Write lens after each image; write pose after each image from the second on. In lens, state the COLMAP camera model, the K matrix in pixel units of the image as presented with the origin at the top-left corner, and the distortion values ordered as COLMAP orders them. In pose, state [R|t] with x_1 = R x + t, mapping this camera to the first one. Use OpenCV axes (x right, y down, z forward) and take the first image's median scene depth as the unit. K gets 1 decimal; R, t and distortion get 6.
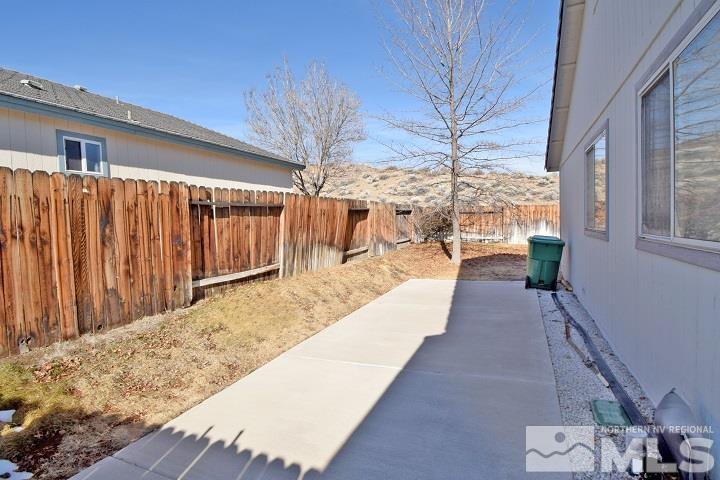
lens RADIAL K [[357.1, 0, 358.8], [0, 357.1, 241.9], [0, 0, 1]] dist [0.025937, -0.035482]
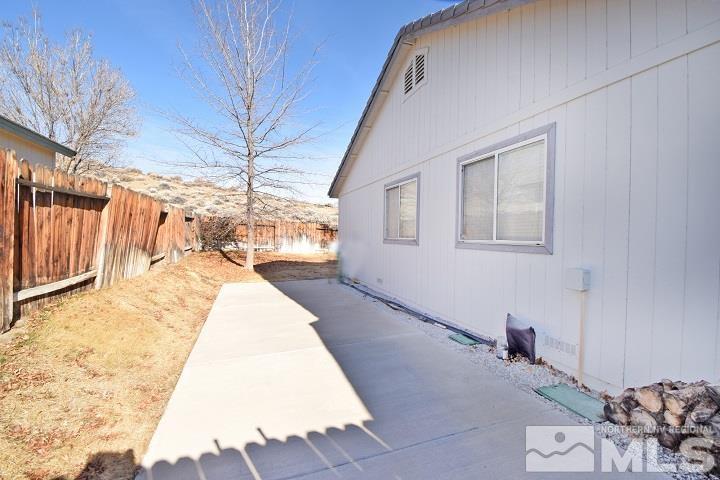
lens RADIAL K [[324.2, 0, 360.0], [0, 324.2, 240.0], [0, 0, 1]] dist [0.017816, -0.024087]
pose [[0.722360, 0.034794, 0.690641, -0.357945], [-0.005164, 0.998977, -0.044927, 0.027096], [-0.691498, 0.028887, 0.721801, 0.077457]]
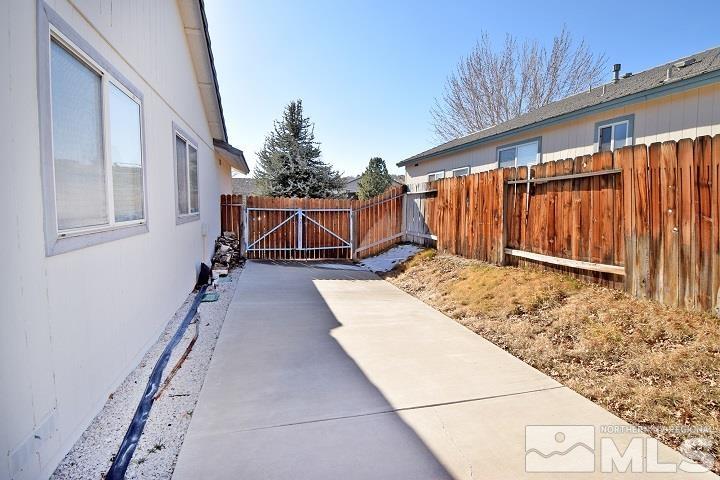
lens RADIAL K [[330.6, 0, 358.1], [0, 330.6, 241.4], [0, 0, 1]] dist [0.022797, -0.022841]
pose [[-0.761017, 0.098698, -0.641180, 0.561270], [-0.015043, 0.985408, 0.169540, -0.084617], [0.648557, 0.138668, -0.748428, 1.330614]]
